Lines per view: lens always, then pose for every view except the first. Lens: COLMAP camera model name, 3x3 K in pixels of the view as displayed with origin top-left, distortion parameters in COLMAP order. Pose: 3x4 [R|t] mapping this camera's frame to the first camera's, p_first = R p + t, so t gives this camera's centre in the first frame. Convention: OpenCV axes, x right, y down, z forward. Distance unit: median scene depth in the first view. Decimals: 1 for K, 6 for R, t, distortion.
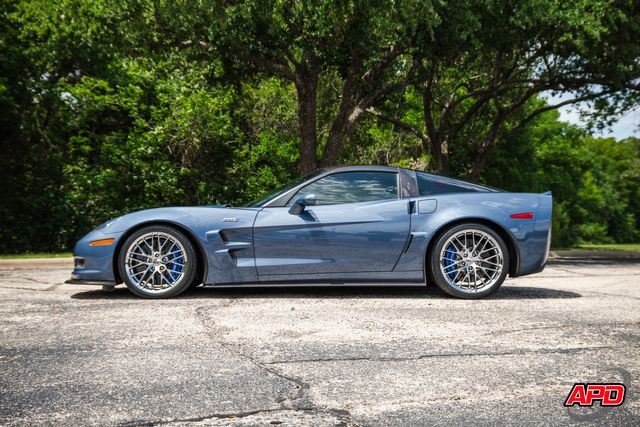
lens RADIAL K [[735.0, 0, 322.2], [0, 735.0, 214.3], [0, 0, 1]] dist [0.034920, 0.014850]
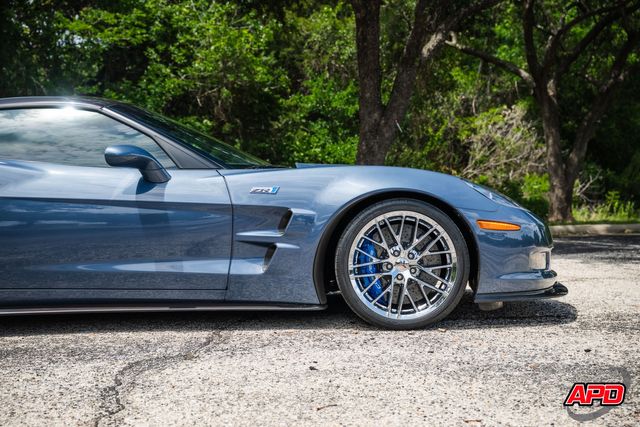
lens RADIAL K [[819.2, 0, 320.3], [0, 819.2, 212.8], [0, 0, 1]] dist [0.076157, 0.030222]
pose [[0.995601, -0.014550, -0.092556, 0.006616], [0.018308, 0.999037, 0.039886, 0.000477], [0.091887, -0.041405, 0.994908, 0.160765]]
